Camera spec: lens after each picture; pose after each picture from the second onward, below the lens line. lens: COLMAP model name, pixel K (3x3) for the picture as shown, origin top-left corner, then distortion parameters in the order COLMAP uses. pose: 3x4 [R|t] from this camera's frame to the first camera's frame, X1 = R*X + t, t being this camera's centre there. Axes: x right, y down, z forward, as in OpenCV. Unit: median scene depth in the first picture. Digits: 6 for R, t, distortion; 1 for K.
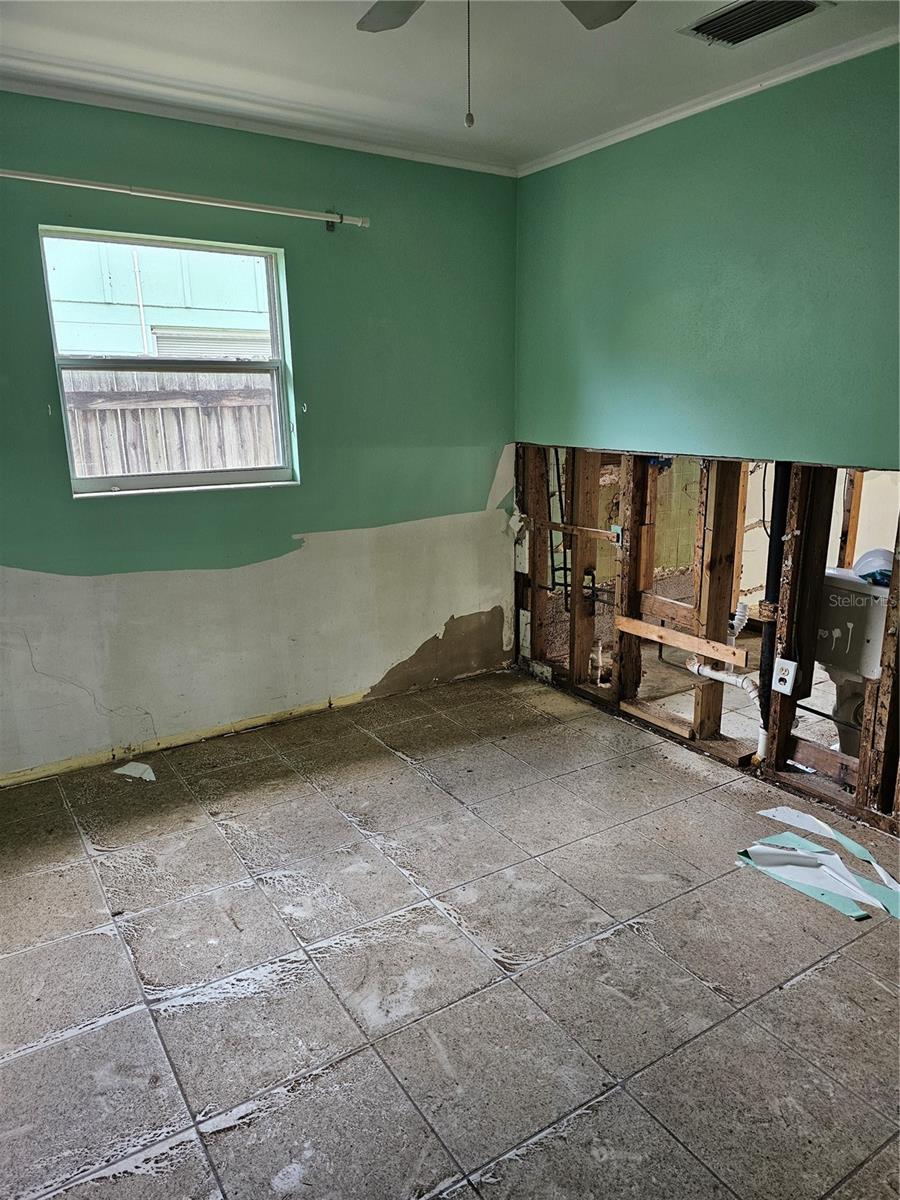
lens RADIAL K [[802.6, 0, 455.3], [0, 802.6, 608.5], [0, 0, 1]] dist [0.066151, -0.063183]
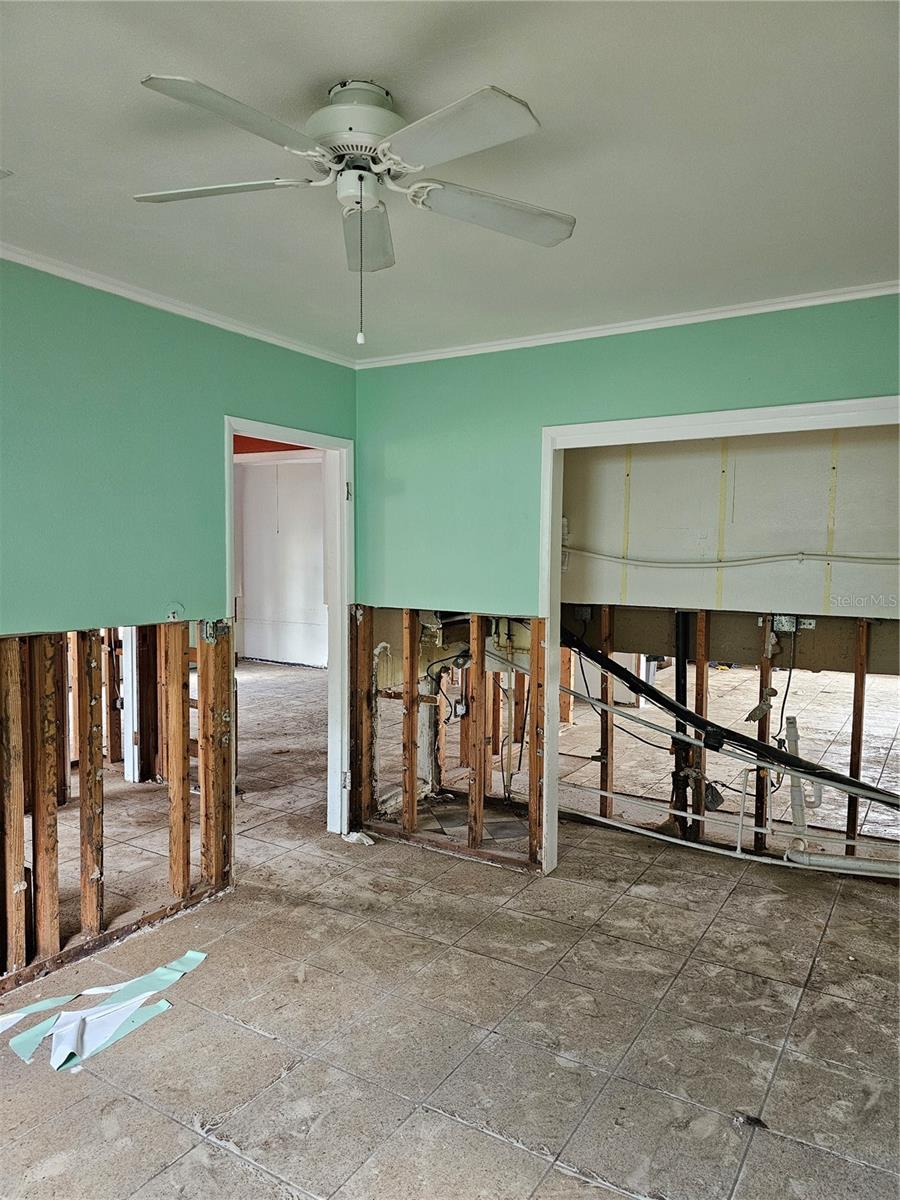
lens RADIAL K [[802.6, 0, 453.3], [0, 802.6, 597.1], [0, 0, 1]] dist [0.066151, -0.063183]
pose [[-0.422412, -0.050658, 0.904987, -0.650183], [0.218117, 0.963416, 0.155737, -0.254891], [-0.879768, 0.263179, -0.395909, 0.876153]]
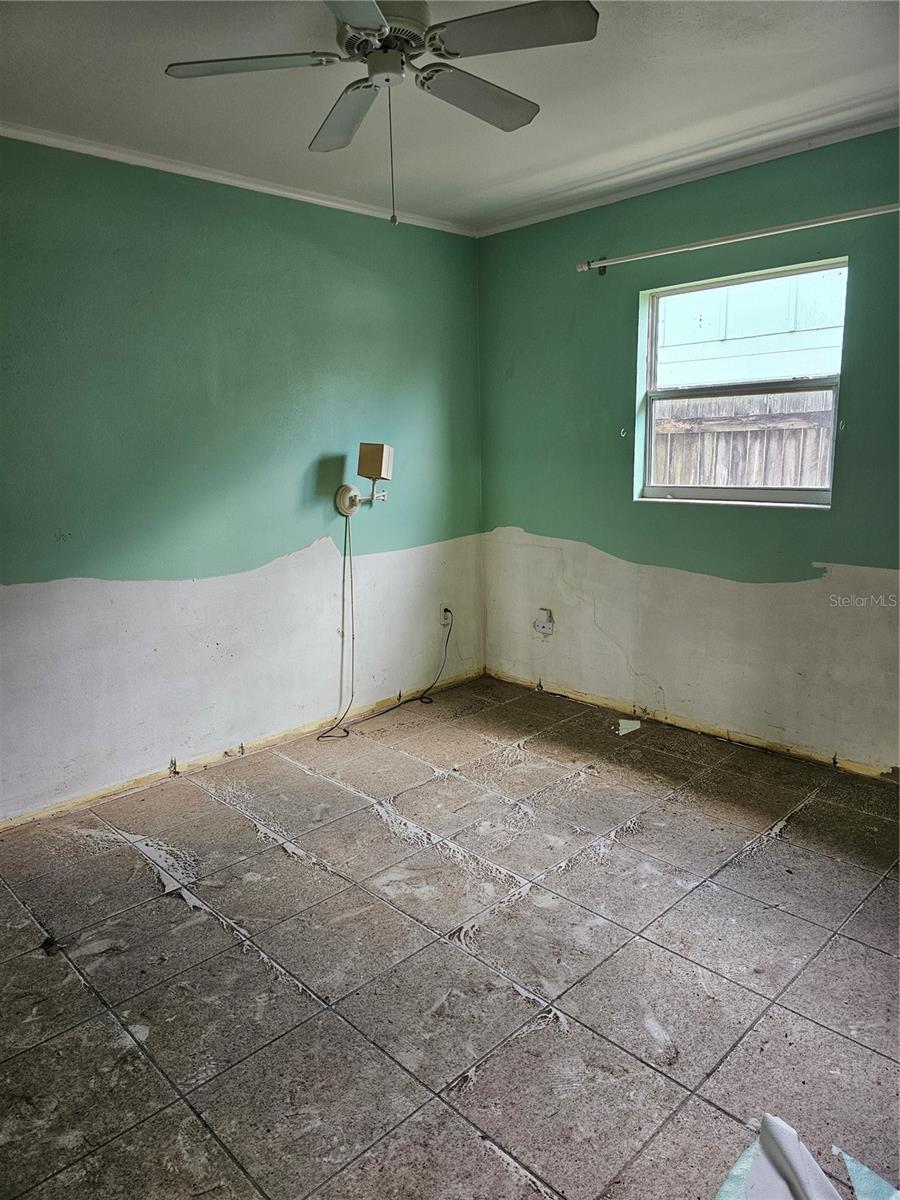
lens RADIAL K [[802.6, 0, 446.6], [0, 802.6, 601.2], [0, 0, 1]] dist [0.066151, -0.063183]
pose [[0.192306, 0.205317, -0.959616, 0.874114], [-0.221740, 0.961669, 0.161320, -0.148219], [0.955955, 0.181763, 0.230462, 0.549347]]
